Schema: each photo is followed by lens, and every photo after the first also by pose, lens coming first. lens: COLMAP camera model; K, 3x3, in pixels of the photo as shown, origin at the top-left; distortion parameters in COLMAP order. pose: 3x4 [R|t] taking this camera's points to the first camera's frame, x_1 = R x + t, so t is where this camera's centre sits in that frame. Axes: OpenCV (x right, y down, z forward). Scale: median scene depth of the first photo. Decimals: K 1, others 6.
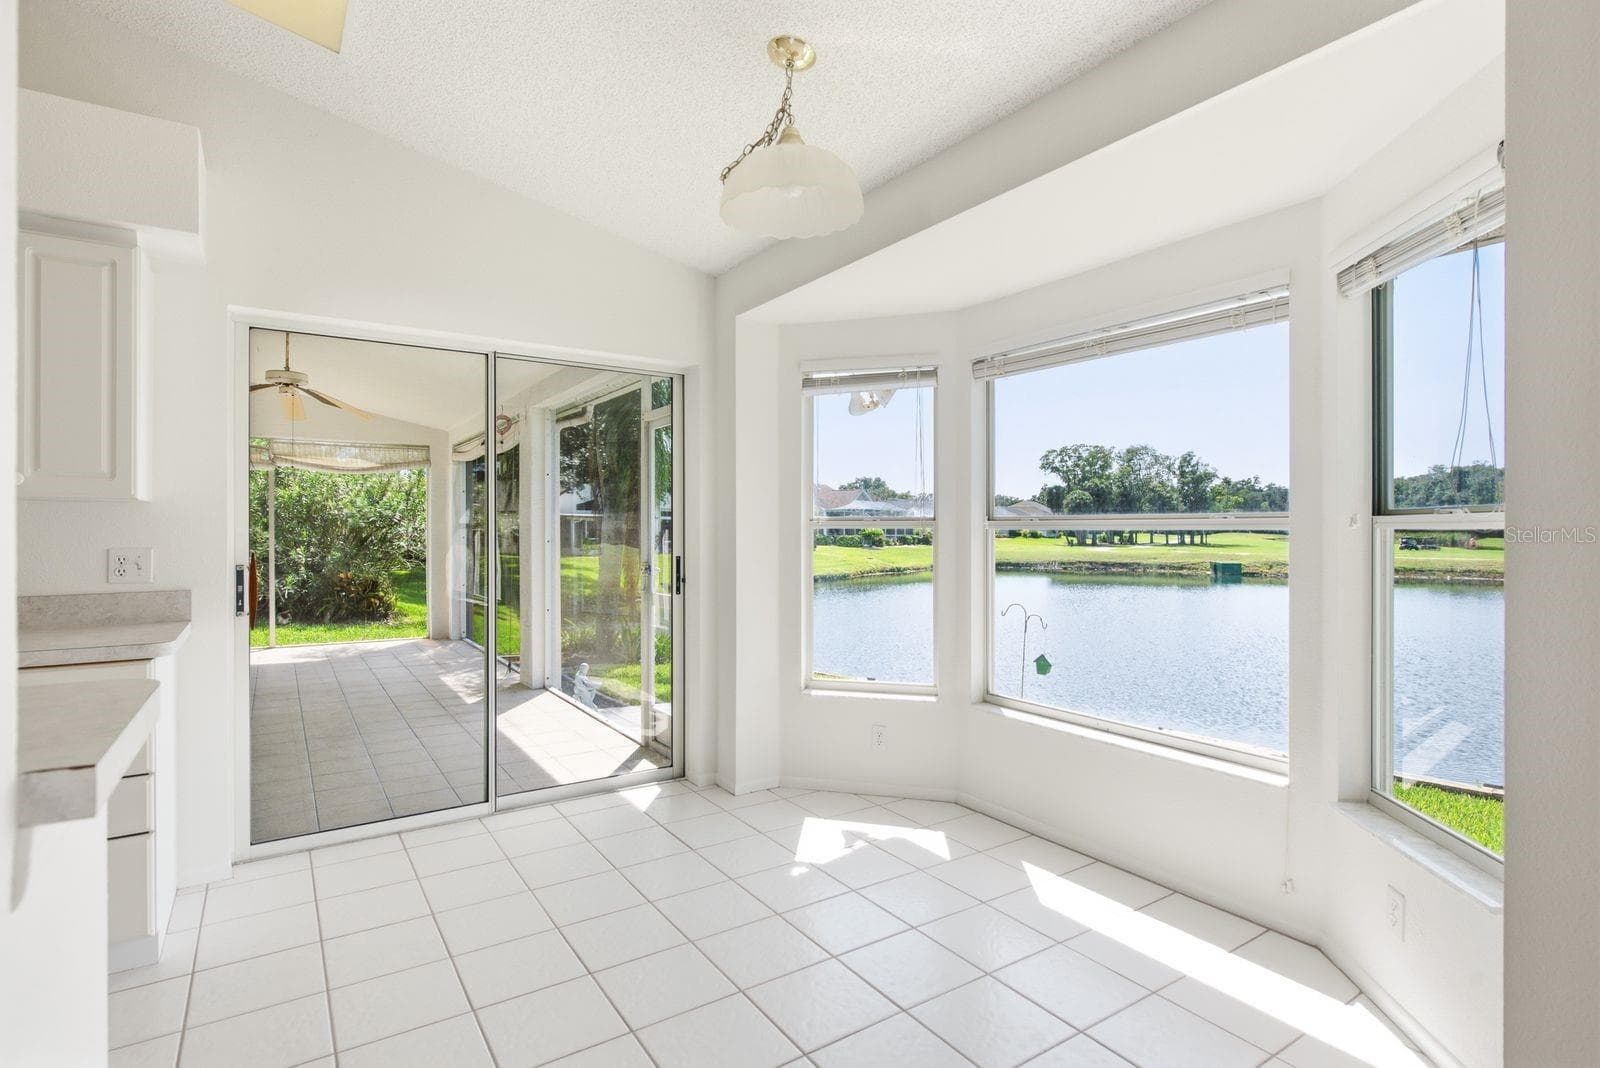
lens RADIAL K [[796.3, 0, 802.2], [0, 796.3, 527.6], [0, 0, 1]] dist [-0.000814, -0.000601]
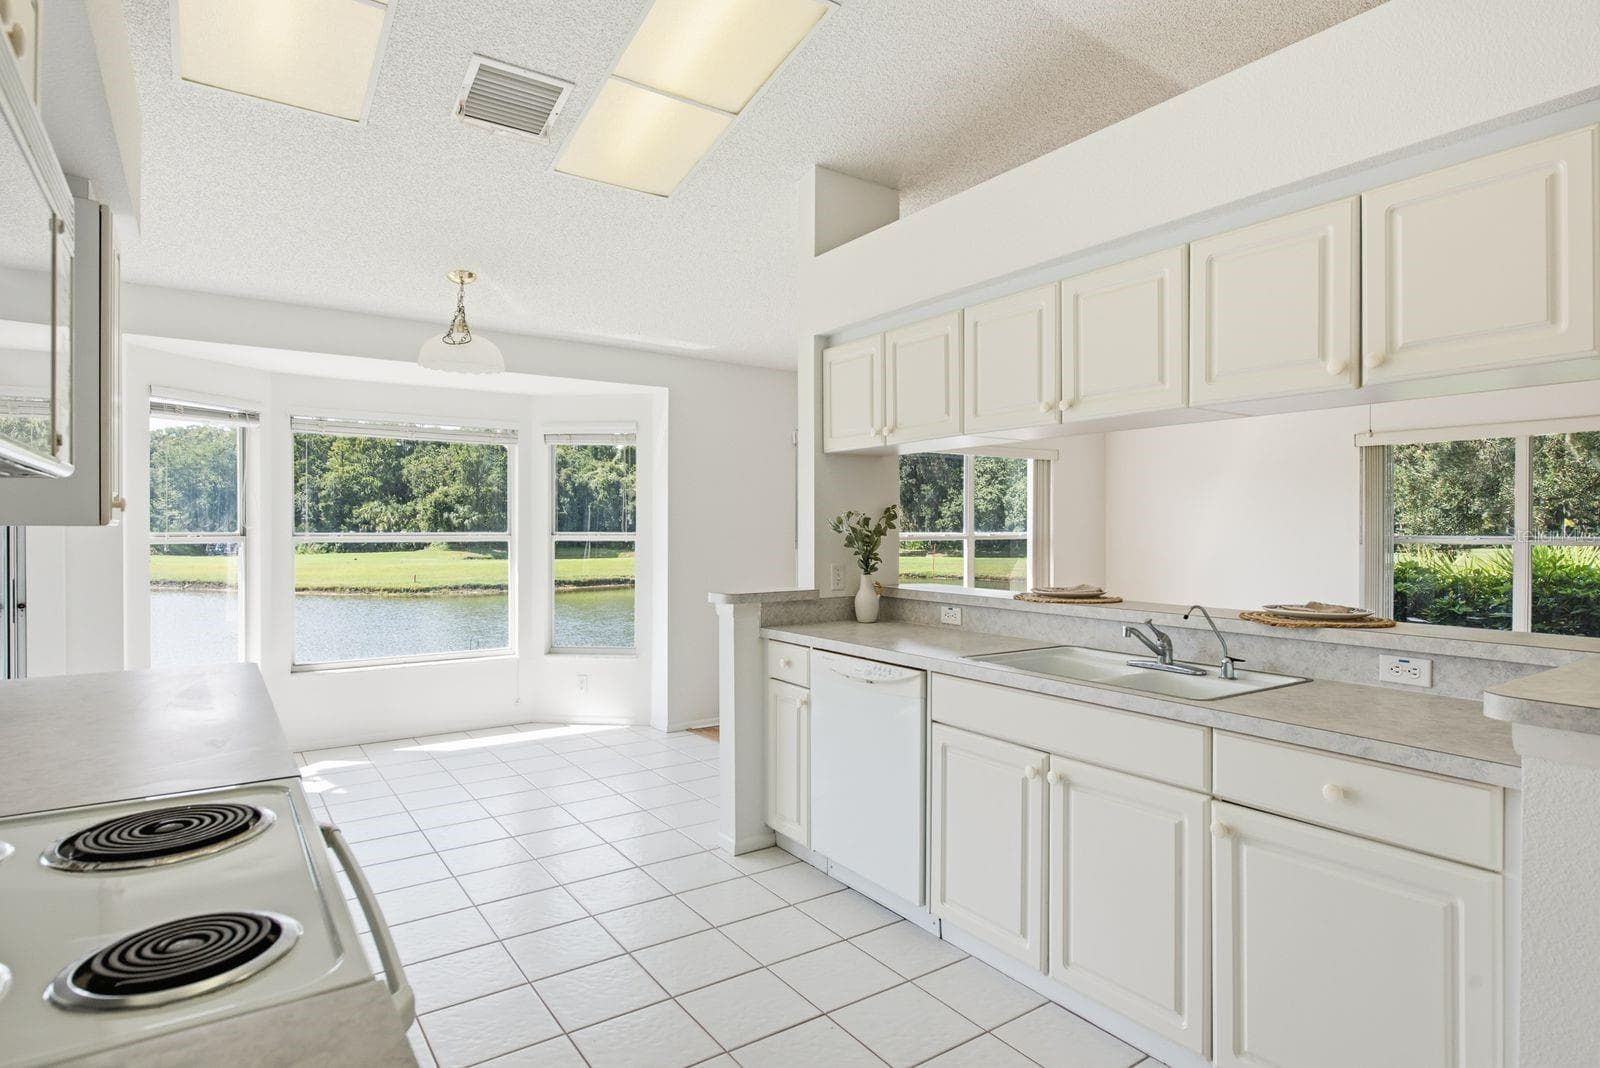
lens RADIAL K [[861.0, 0, 800.1], [0, 861.0, 530.1], [0, 0, 1]] dist [-0.001272, -0.000175]
pose [[-0.014890, -0.001988, 0.999887, -0.444936], [-0.002974, 0.999994, 0.001944, -0.008757], [-0.999885, -0.002945, -0.014896, 0.064250]]
